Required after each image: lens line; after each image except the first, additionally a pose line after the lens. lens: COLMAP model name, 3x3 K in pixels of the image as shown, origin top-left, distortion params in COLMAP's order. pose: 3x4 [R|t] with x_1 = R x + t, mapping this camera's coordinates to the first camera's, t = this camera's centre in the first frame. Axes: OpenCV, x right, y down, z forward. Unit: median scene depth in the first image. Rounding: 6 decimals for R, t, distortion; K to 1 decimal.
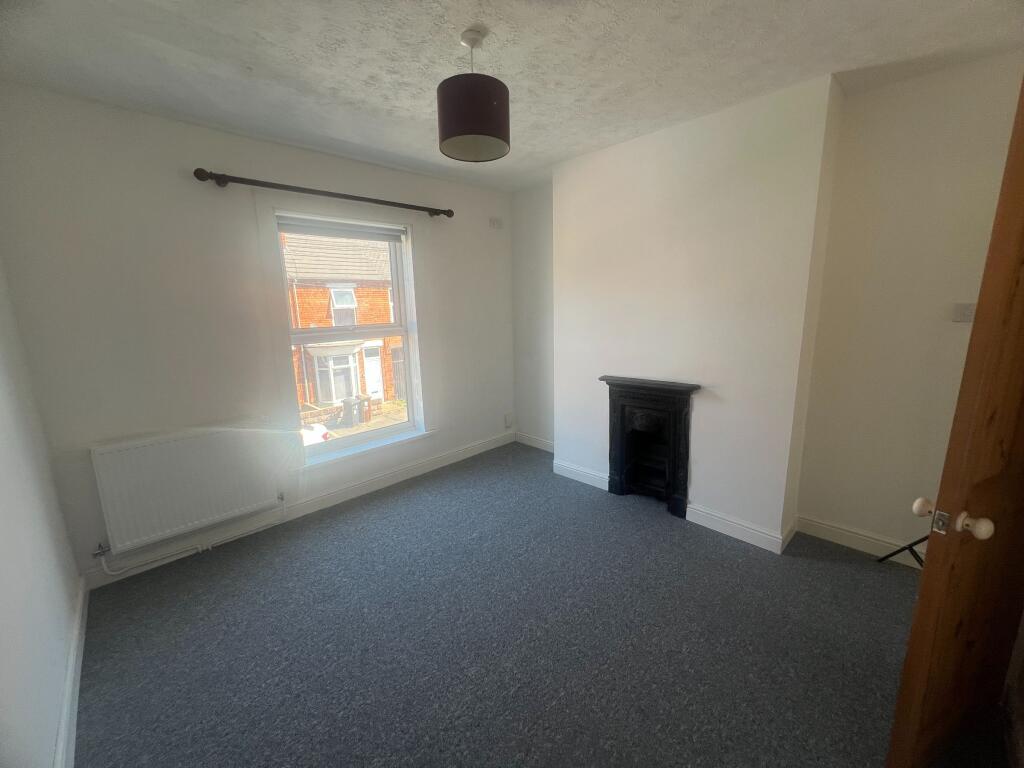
lens RADIAL K [[405.9, 0, 512.0], [0, 405.9, 384.0], [0, 0, 1]] dist [-0.000906, -0.000093]
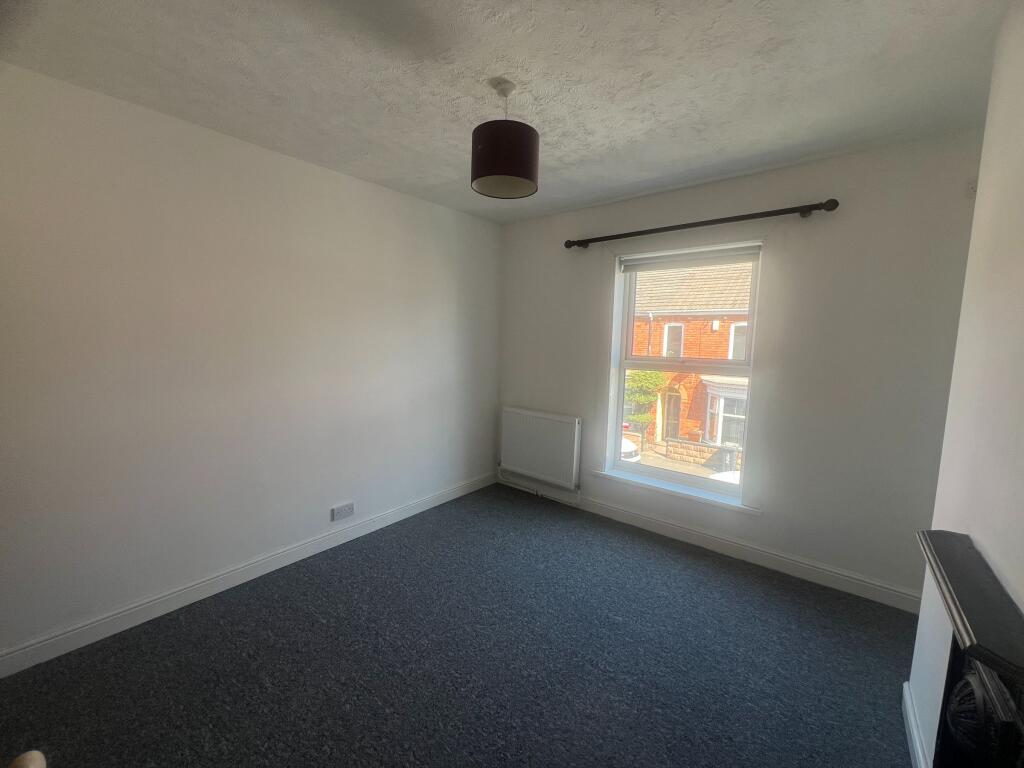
lens RADIAL K [[412.3, 0, 512.0], [0, 412.3, 384.0], [0, 0, 1]] dist [-0.000633, -0.000011]
pose [[0.112402, 0.137858, -0.984053, 0.613270], [-0.219218, 0.969369, 0.110761, -0.121164], [0.969180, 0.203273, 0.139179, 0.574431]]
